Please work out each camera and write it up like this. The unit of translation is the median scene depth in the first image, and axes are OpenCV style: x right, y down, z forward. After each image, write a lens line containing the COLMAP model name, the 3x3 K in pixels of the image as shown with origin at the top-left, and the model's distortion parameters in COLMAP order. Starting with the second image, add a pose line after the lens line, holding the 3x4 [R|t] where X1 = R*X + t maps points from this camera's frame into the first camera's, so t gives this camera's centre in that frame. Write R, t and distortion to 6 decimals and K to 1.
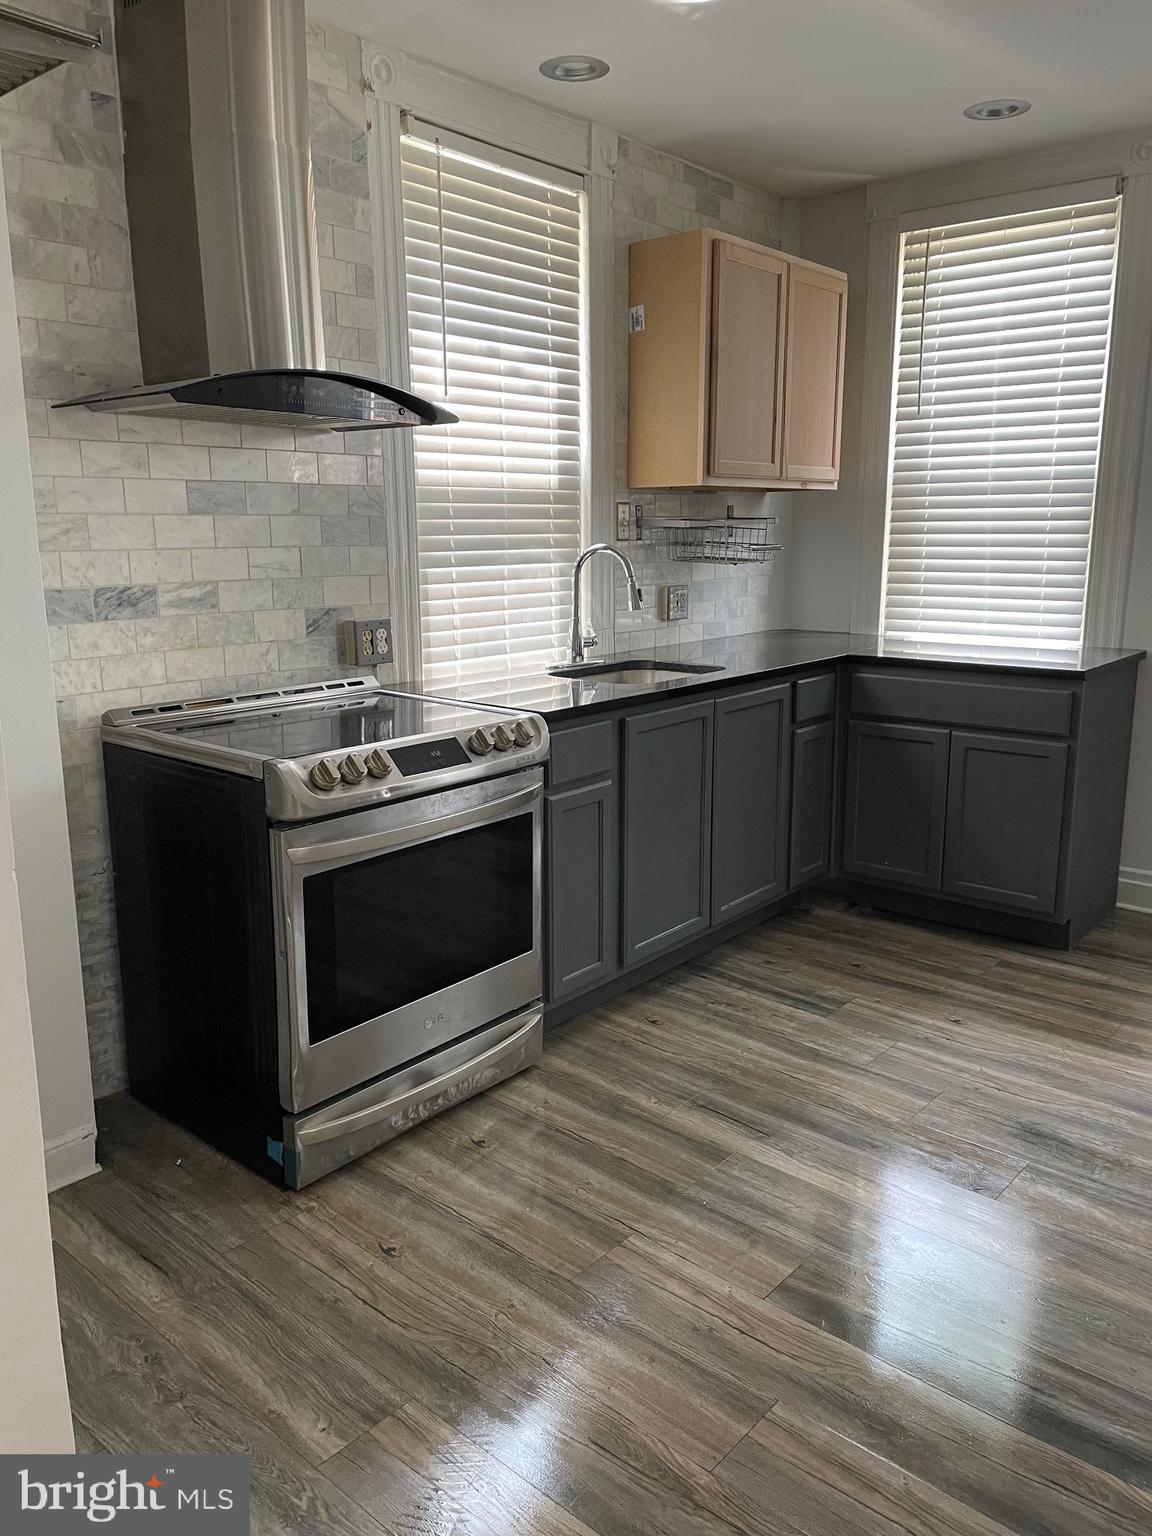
lens RADIAL K [[1144.1, 0, 575.3], [0, 1144.1, 748.9], [0, 0, 1]] dist [0.082385, -0.109291]
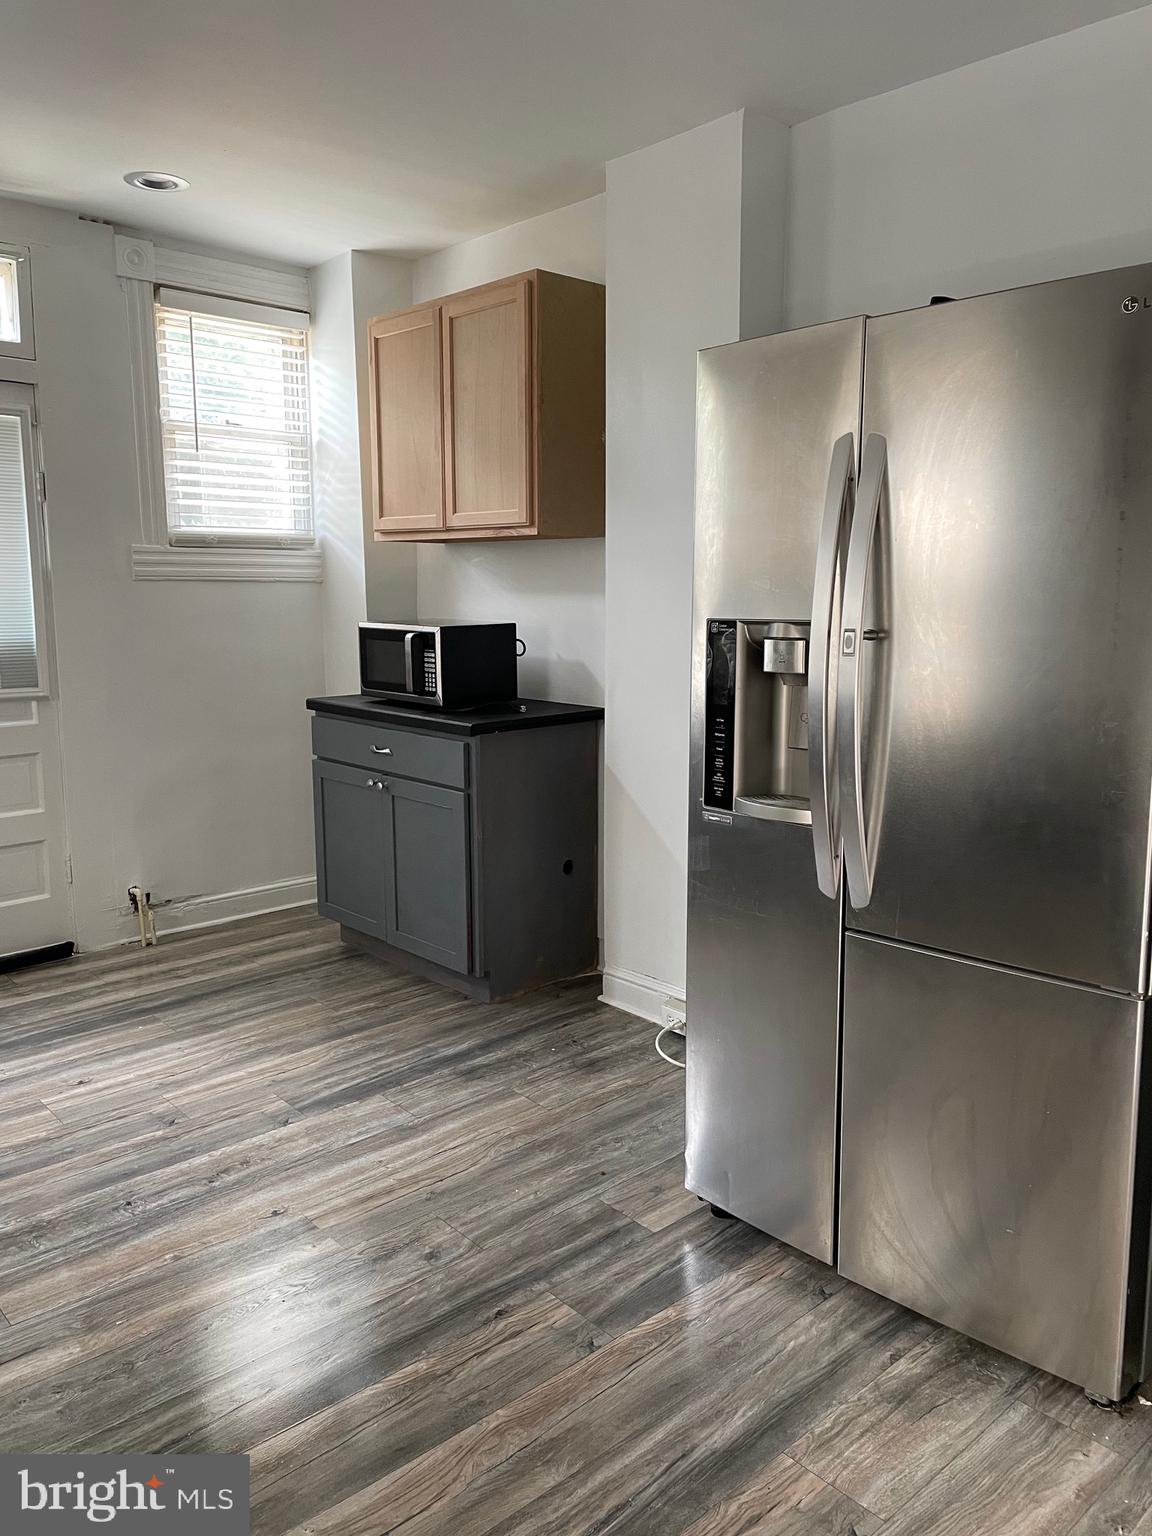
lens RADIAL K [[1144.1, 0, 575.3], [0, 1144.1, 748.9], [0, 0, 1]] dist [0.082385, -0.109291]
pose [[0.118153, -0.133853, 0.983933, -0.280369], [0.184613, 0.976559, 0.110681, -0.045256], [-0.975683, 0.168569, 0.140094, 0.252278]]
